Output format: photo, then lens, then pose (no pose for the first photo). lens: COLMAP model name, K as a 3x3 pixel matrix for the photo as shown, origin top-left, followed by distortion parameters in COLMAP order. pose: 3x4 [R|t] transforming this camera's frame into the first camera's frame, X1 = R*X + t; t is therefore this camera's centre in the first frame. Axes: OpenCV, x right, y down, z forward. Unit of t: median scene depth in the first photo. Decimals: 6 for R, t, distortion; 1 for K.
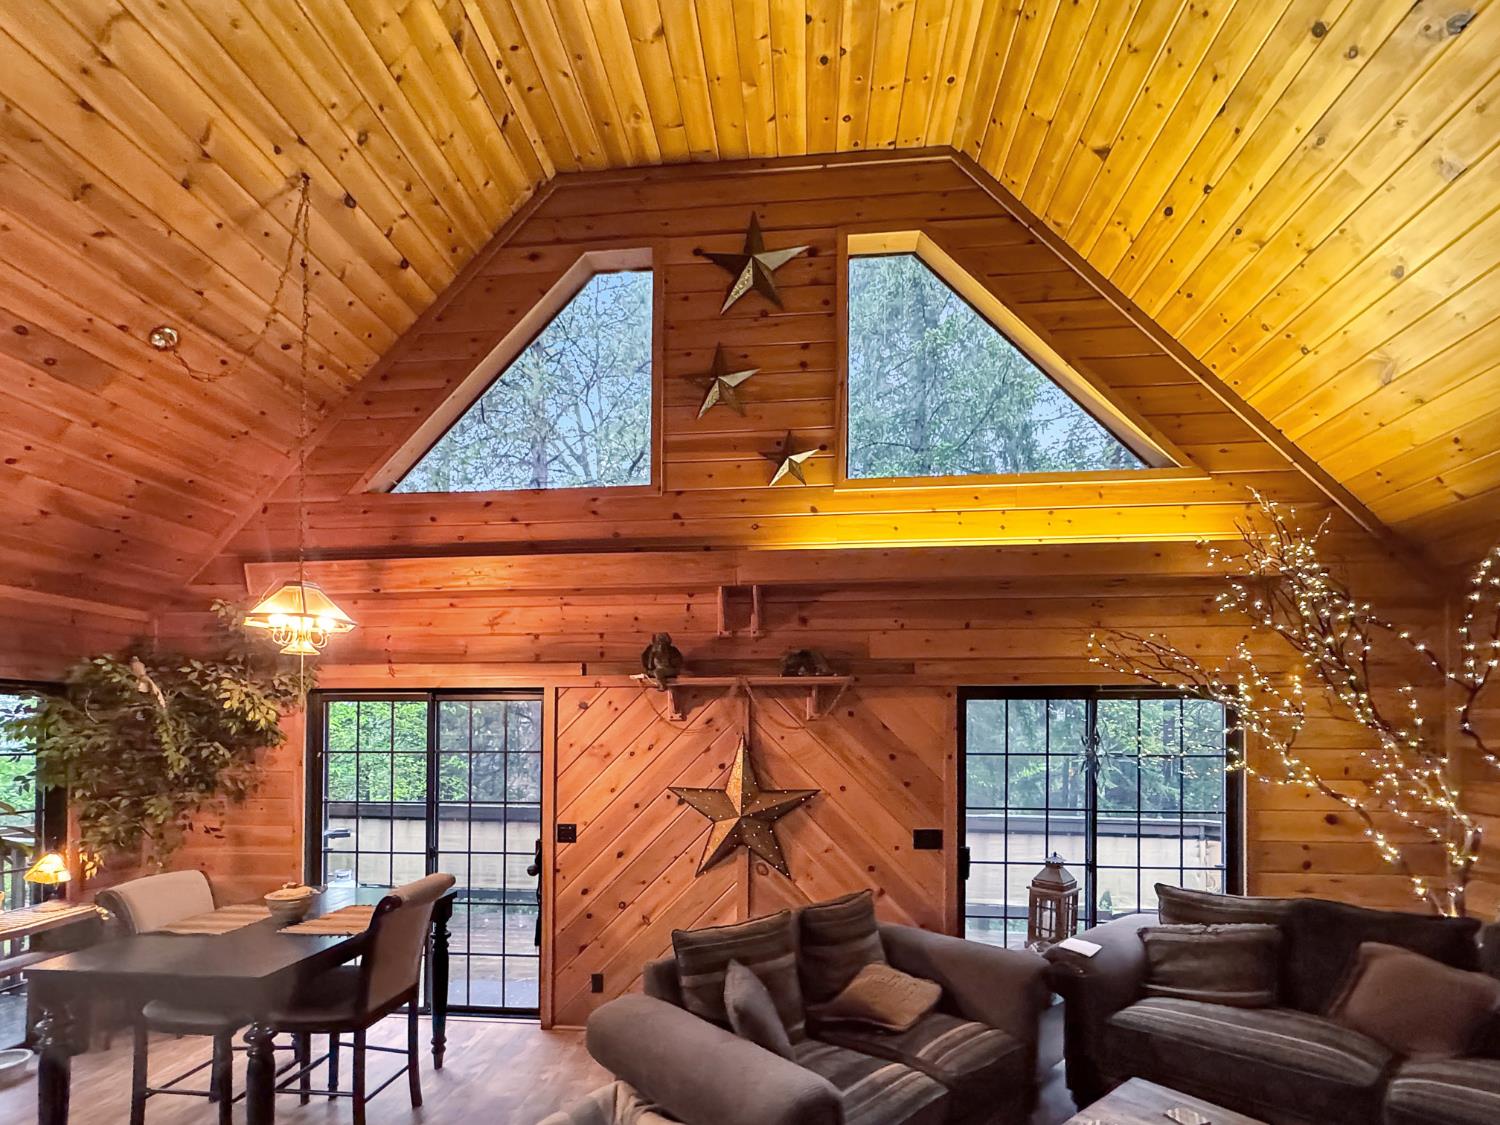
lens RADIAL K [[689.0, 0, 755.5], [0, 689.0, 725.3], [0, 0, 1]] dist [-0.002312, 0.000157]
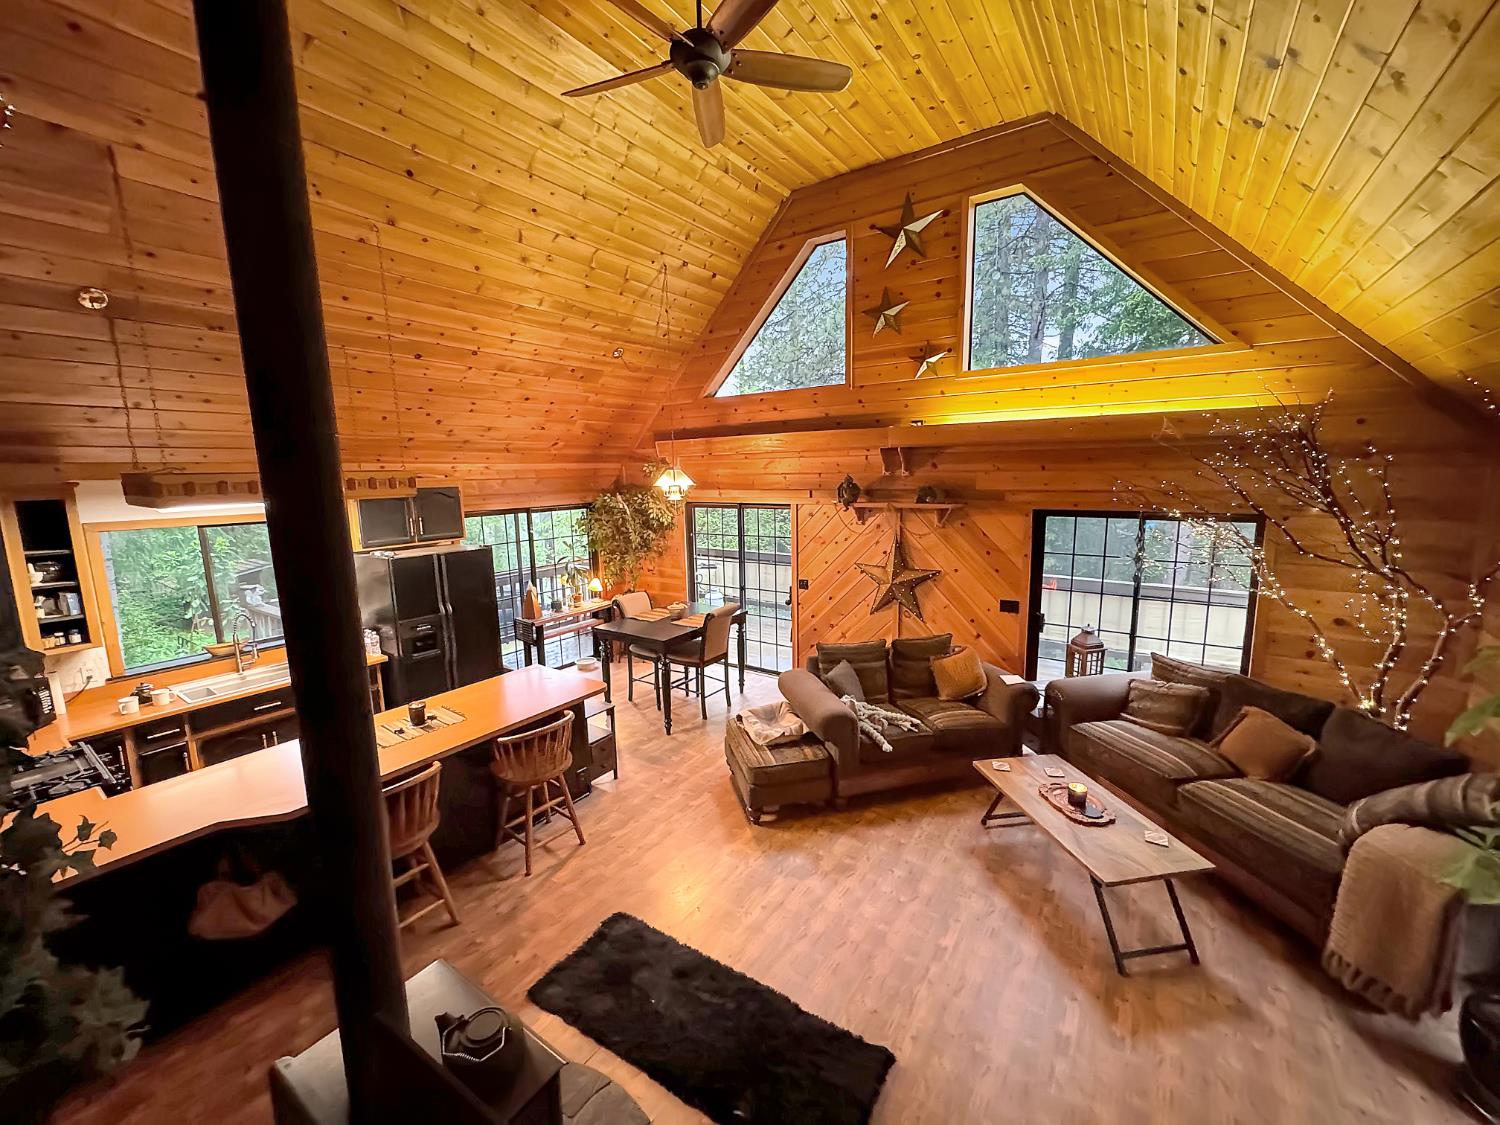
lens RADIAL K [[628.3, 0, 752.2], [0, 628.3, 564.1], [0, 0, 1]] dist [-0.001739, 0.000326]
pose [[0.864248, 0.059891, -0.499488, 0.451706], [0.030051, 0.984969, 0.170099, -0.189355], [0.502168, -0.162018, 0.849457, -0.488348]]
